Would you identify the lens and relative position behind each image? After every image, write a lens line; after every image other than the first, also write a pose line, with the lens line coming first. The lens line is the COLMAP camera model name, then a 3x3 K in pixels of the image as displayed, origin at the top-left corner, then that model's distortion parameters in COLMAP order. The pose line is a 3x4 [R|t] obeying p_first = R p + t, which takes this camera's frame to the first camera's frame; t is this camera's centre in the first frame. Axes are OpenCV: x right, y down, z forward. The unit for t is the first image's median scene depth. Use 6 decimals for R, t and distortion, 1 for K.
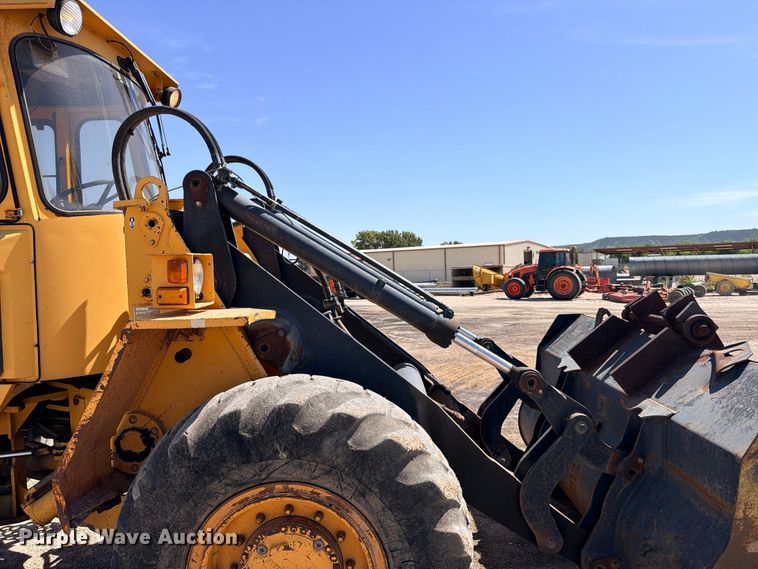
lens RADIAL K [[533.6, 0, 379.0], [0, 533.6, 284.5], [0, 0, 1]] dist [0.094473, -0.126368]
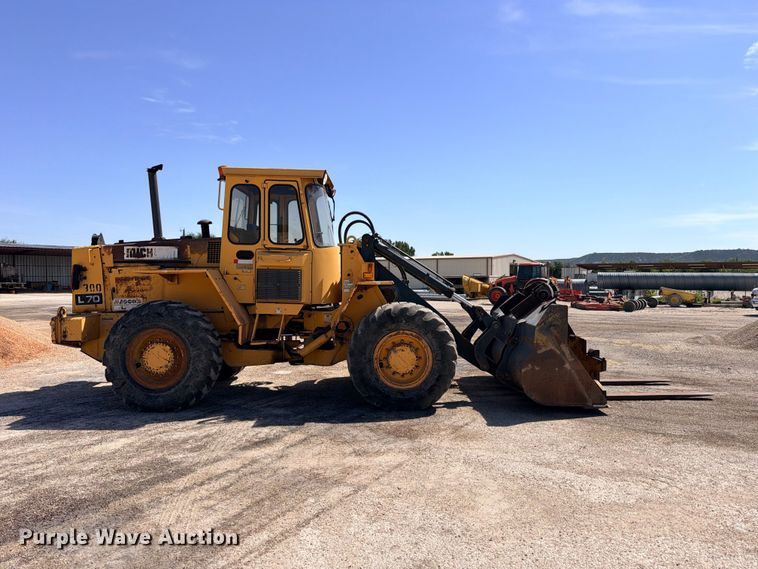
lens RADIAL K [[533.6, 0, 379.0], [0, 533.6, 284.5], [0, 0, 1]] dist [0.094473, -0.126368]
pose [[0.999358, 0.030801, 0.018284, -0.379561], [-0.030515, 0.999411, -0.015712, 0.128601], [-0.018757, 0.015144, 0.999709, -2.264181]]
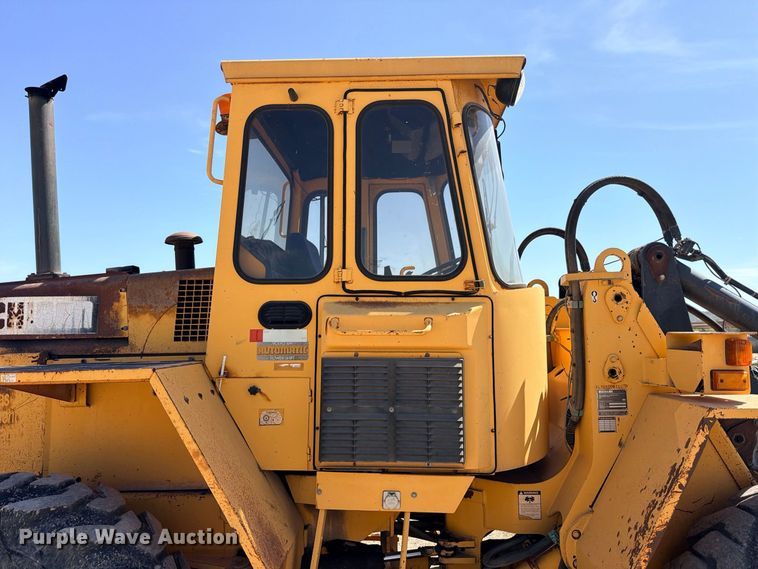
lens RADIAL K [[544.0, 0, 378.2], [0, 544.0, 270.7], [0, 0, 1]] dist [0.008852, -0.003319]
pose [[0.999585, 0.012175, -0.026103, -0.959050], [-0.016102, 0.987633, -0.155955, -0.007539], [0.023881, 0.156310, 0.987419, 0.070307]]
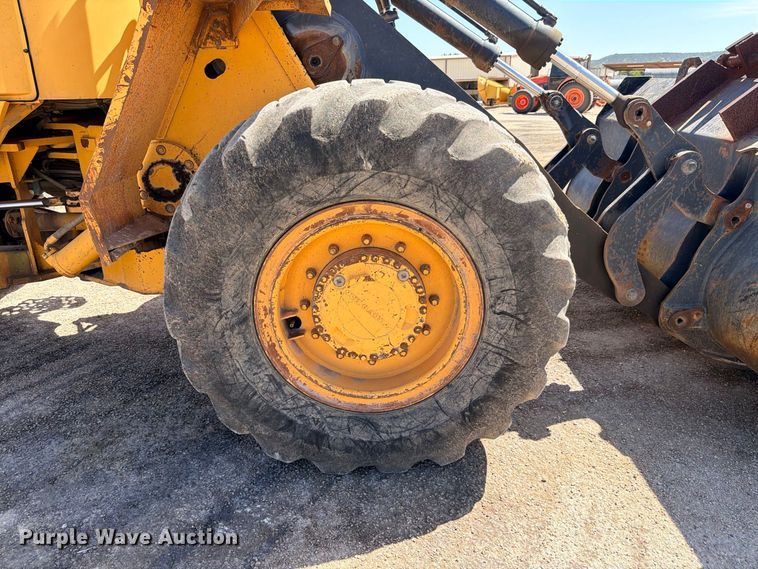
lens RADIAL K [[533.6, 0, 379.0], [0, 533.6, 284.5], [0, 0, 1]] dist [0.094473, -0.126368]
pose [[0.999826, 0.001752, 0.018593, -0.163560], [-0.007470, 0.950001, 0.312158, 0.219240], [-0.017117, -0.312242, 0.949848, 0.169582]]
